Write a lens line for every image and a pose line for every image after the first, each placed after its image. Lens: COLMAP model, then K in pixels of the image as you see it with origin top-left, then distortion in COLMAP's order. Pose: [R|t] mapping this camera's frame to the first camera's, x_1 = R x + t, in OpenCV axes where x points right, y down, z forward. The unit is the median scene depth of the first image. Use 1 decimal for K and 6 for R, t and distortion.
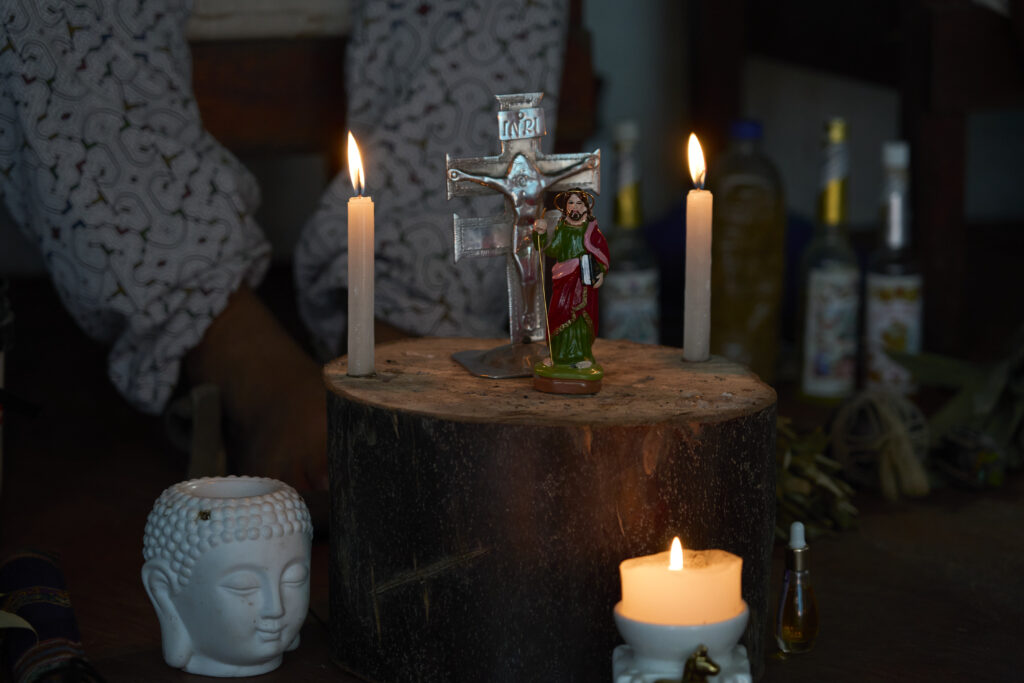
lens RADIAL K [[3048.1, 0, 512.0], [0, 3048.1, 341.5], [0, 0, 1]] dist [-0.049869, 0.364392]
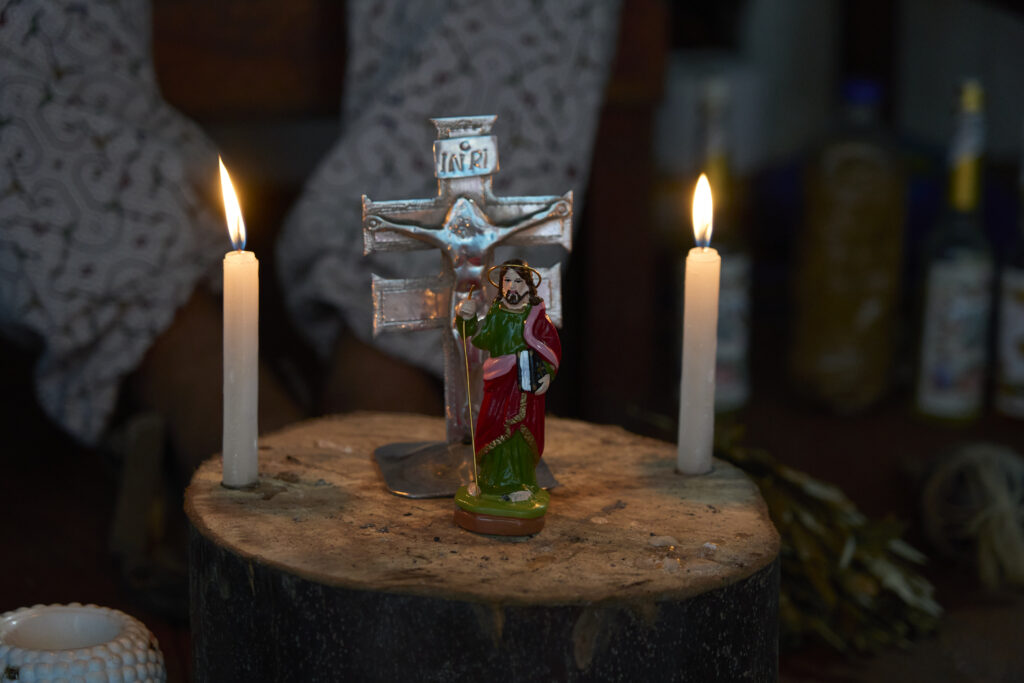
lens RADIAL K [[2881.7, 0, 512.0], [0, 2881.7, 341.5], [0, 0, 1]] dist [-0.074553, 0.834132]
pose [[0.994602, 0.040962, -0.095337, 0.083829], [-0.034140, 0.996811, 0.072125, -0.077488], [0.097988, -0.068481, 0.992829, 0.292723]]
